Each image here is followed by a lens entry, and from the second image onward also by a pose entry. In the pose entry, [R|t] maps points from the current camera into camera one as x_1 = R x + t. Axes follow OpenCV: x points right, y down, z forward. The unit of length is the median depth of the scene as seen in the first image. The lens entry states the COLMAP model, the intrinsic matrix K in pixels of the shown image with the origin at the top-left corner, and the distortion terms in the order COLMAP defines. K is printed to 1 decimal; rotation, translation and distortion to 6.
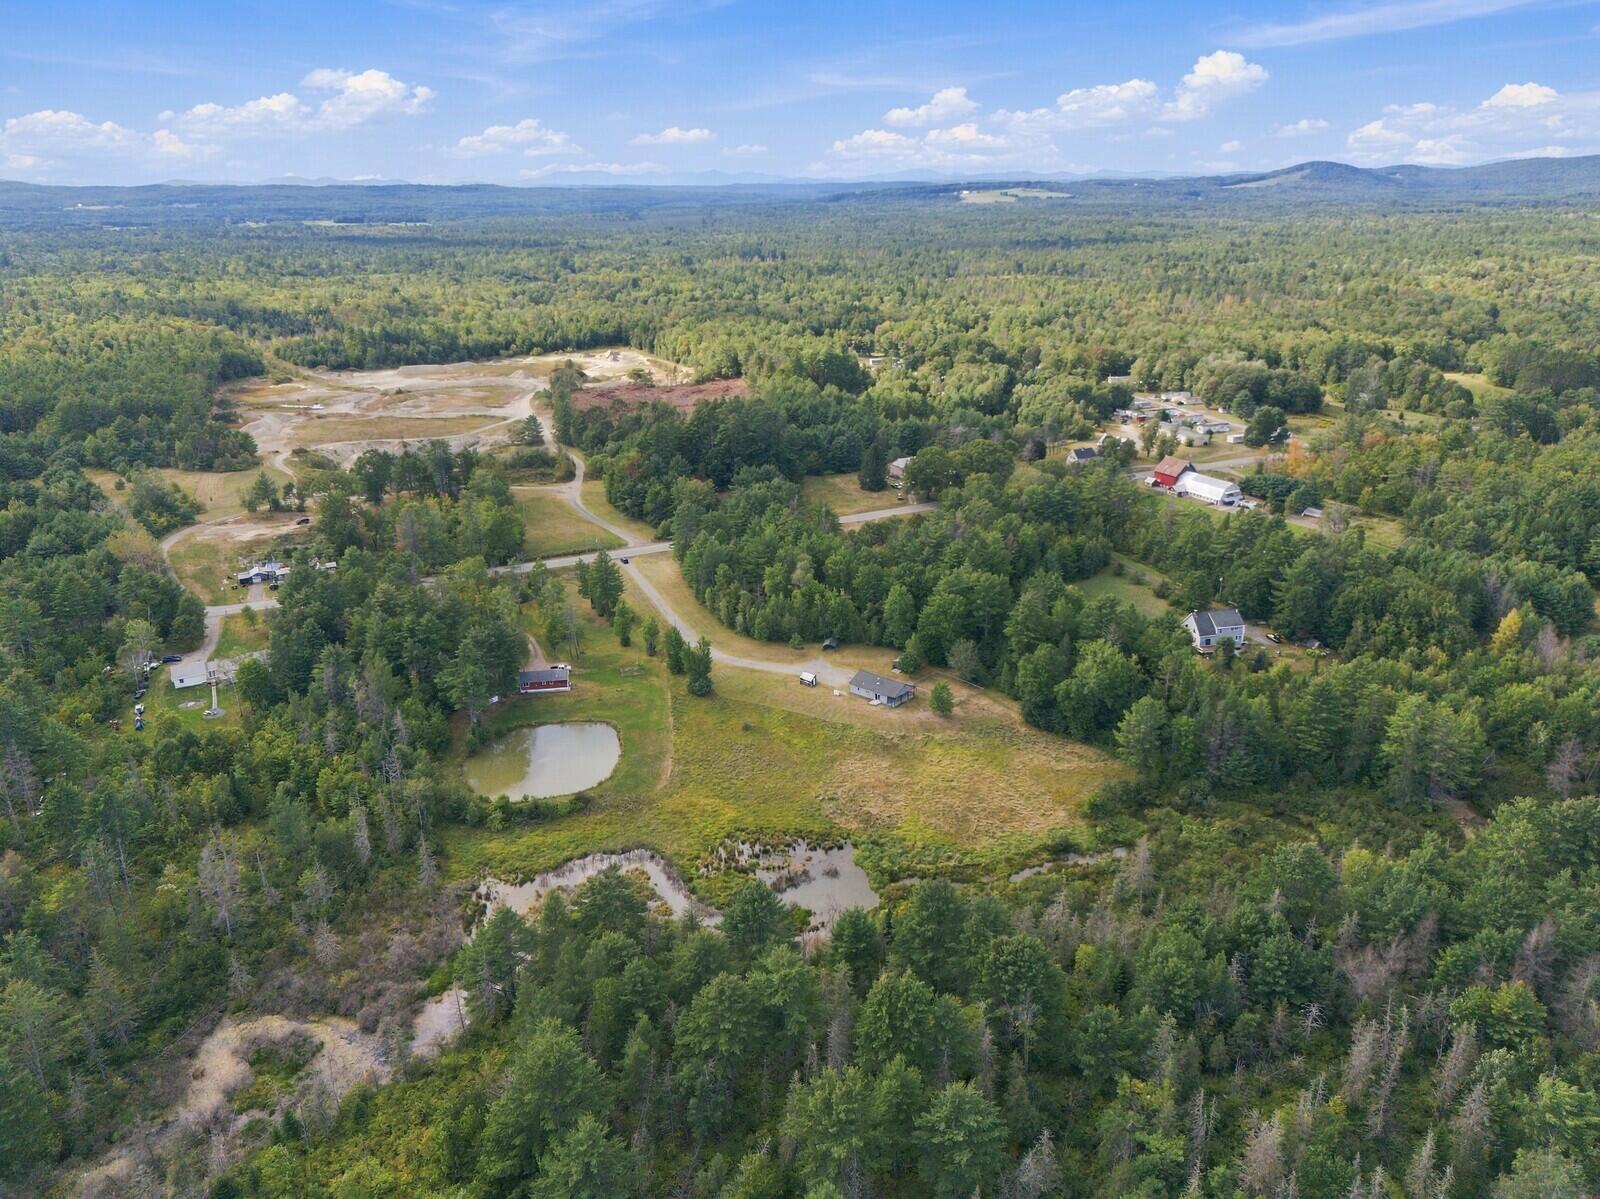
lens RADIAL K [[1114.8, 0, 809.1], [0, 1114.8, 605.5], [0, 0, 1]] dist [0.070872, -0.062018]
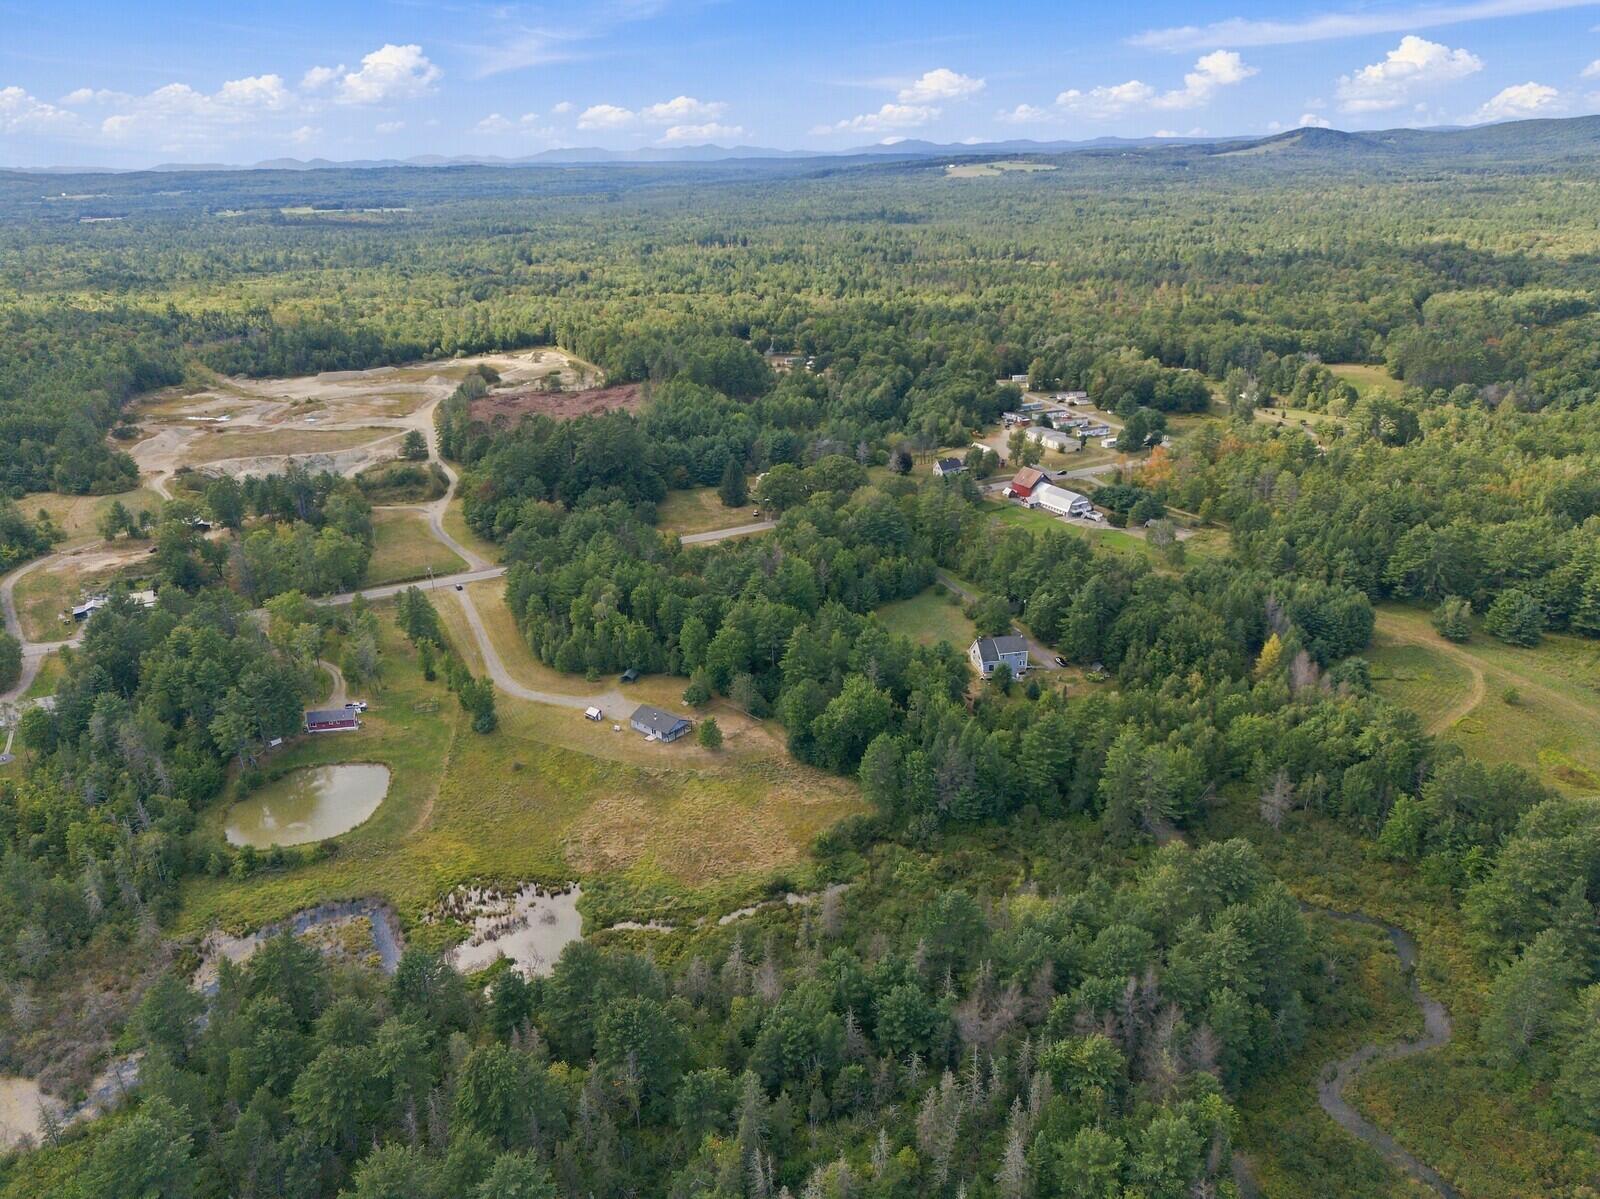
lens RADIAL K [[1114.8, 0, 809.1], [0, 1114.8, 605.5], [0, 0, 1]] dist [0.070872, -0.062018]
pose [[0.999858, -0.016304, -0.004156, 0.132434], [0.016388, 0.999643, 0.021093, -0.033762], [0.003811, -0.021158, 0.999769, -0.015522]]
